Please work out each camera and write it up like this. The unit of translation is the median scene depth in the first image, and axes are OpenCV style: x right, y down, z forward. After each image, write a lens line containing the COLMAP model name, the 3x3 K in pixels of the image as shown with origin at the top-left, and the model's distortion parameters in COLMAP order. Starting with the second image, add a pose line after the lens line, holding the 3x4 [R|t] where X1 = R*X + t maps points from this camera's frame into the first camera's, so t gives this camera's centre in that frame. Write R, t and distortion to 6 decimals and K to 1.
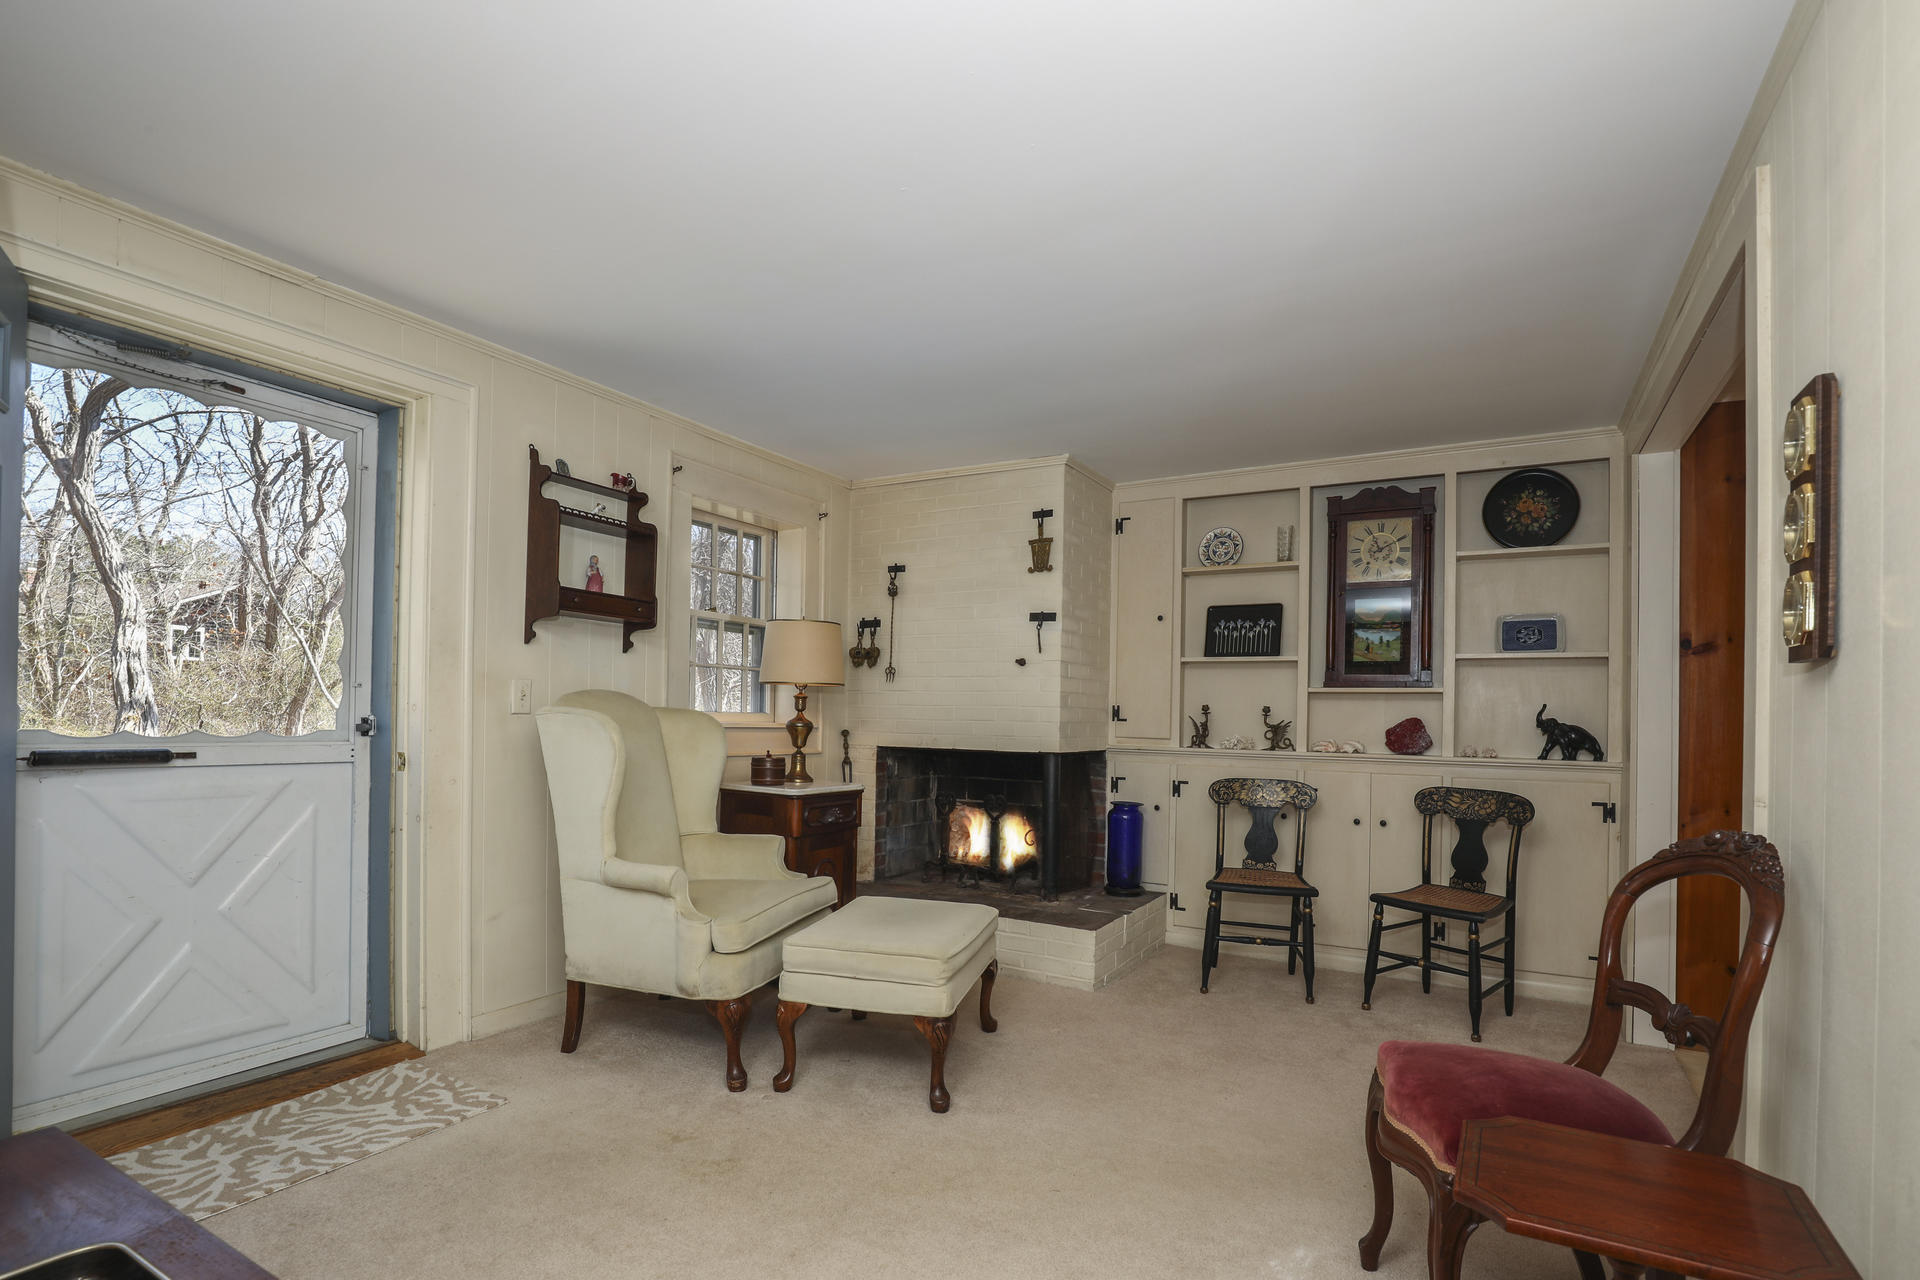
lens RADIAL K [[923.2, 0, 988.9], [0, 923.2, 716.7], [0, 0, 1]] dist [-0.017505, -0.000314]
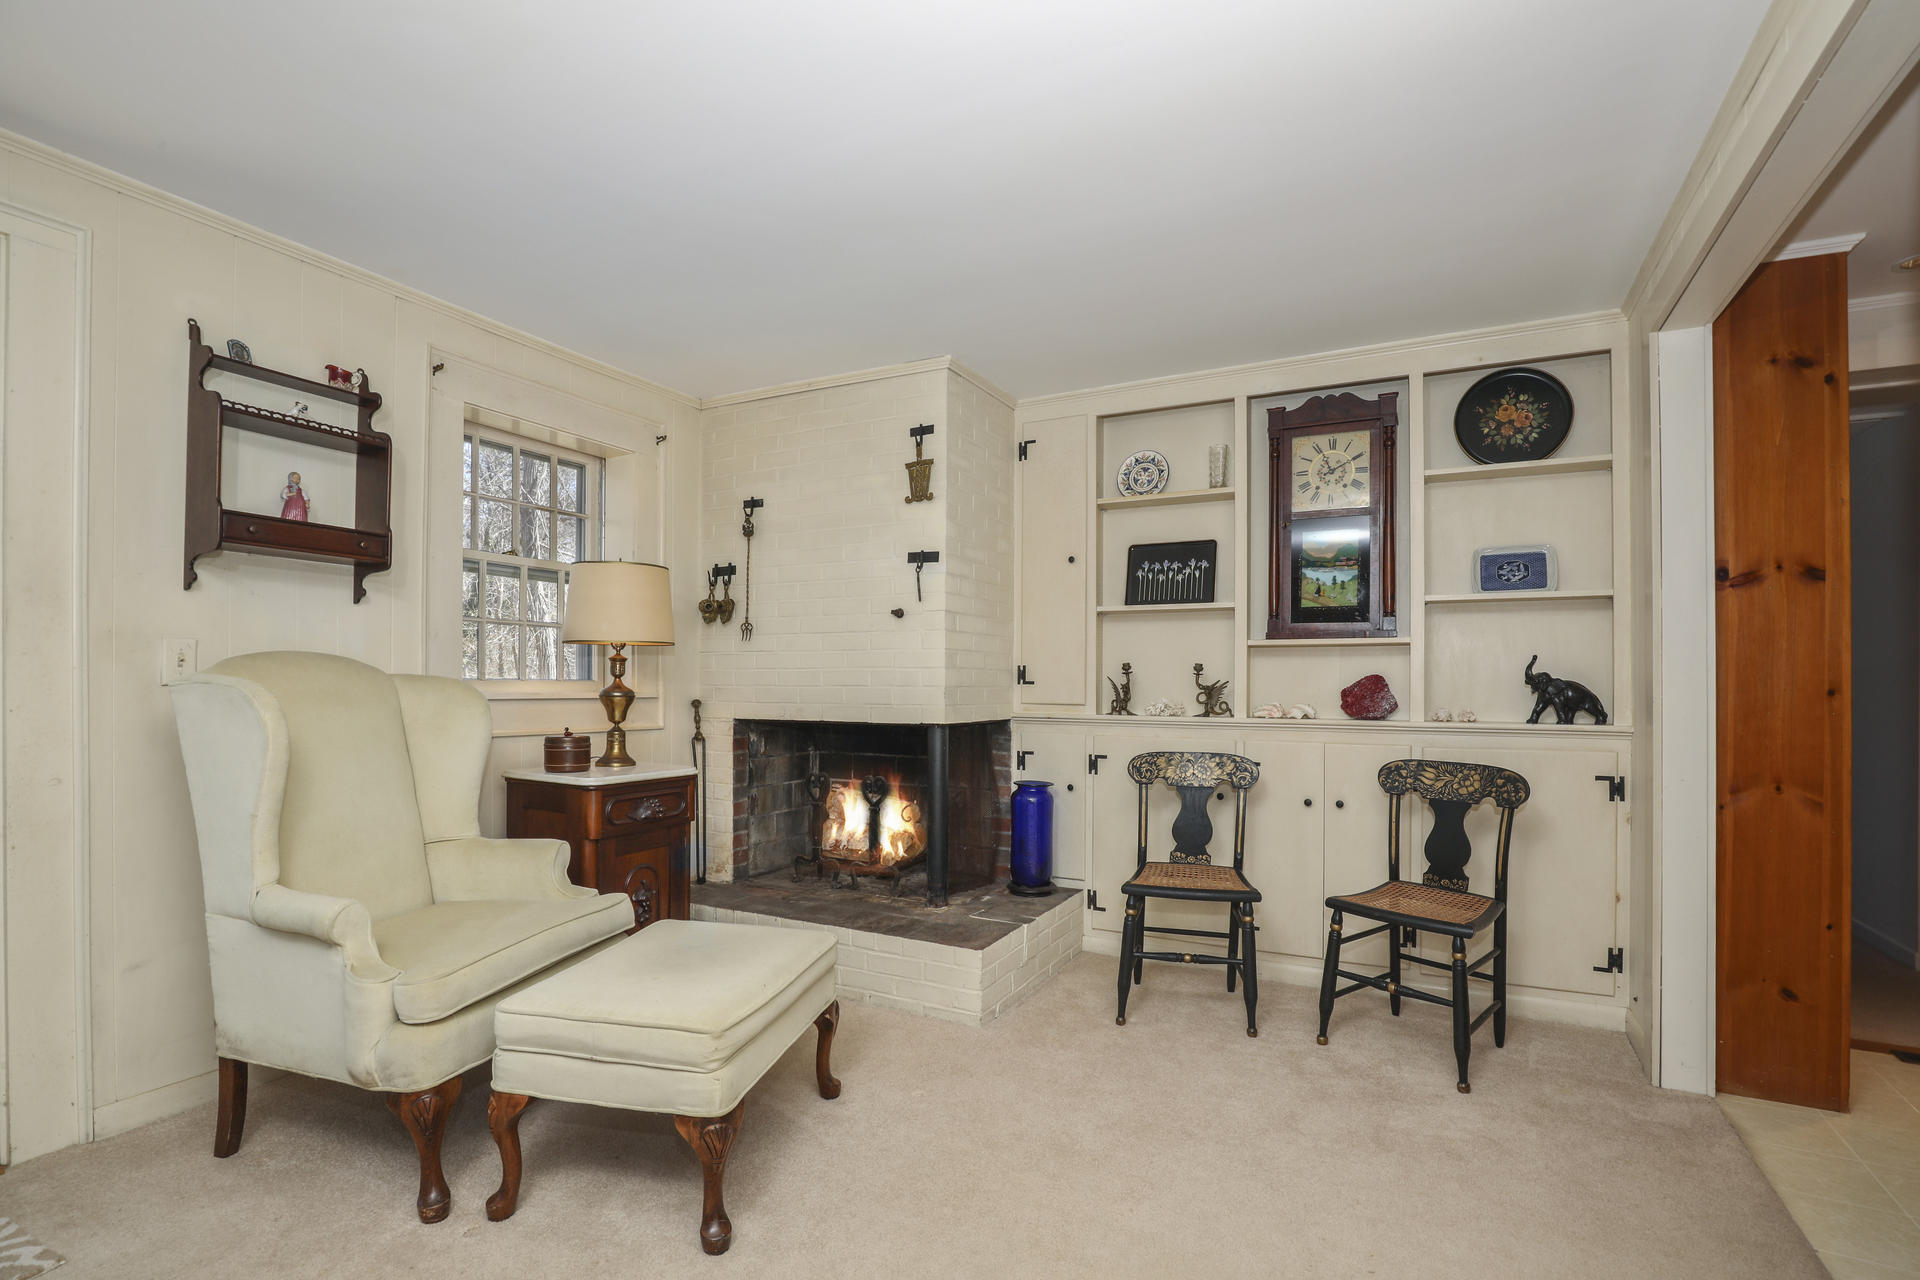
lens RADIAL K [[909.2, 0, 982.9], [0, 909.2, 687.8], [0, 0, 1]] dist [-0.015572, 0.000311]
pose [[0.999226, -0.014848, 0.036427, 0.085711], [0.014635, 0.999874, 0.006108, 0.003053], [-0.036513, -0.005570, 0.999318, 0.211529]]
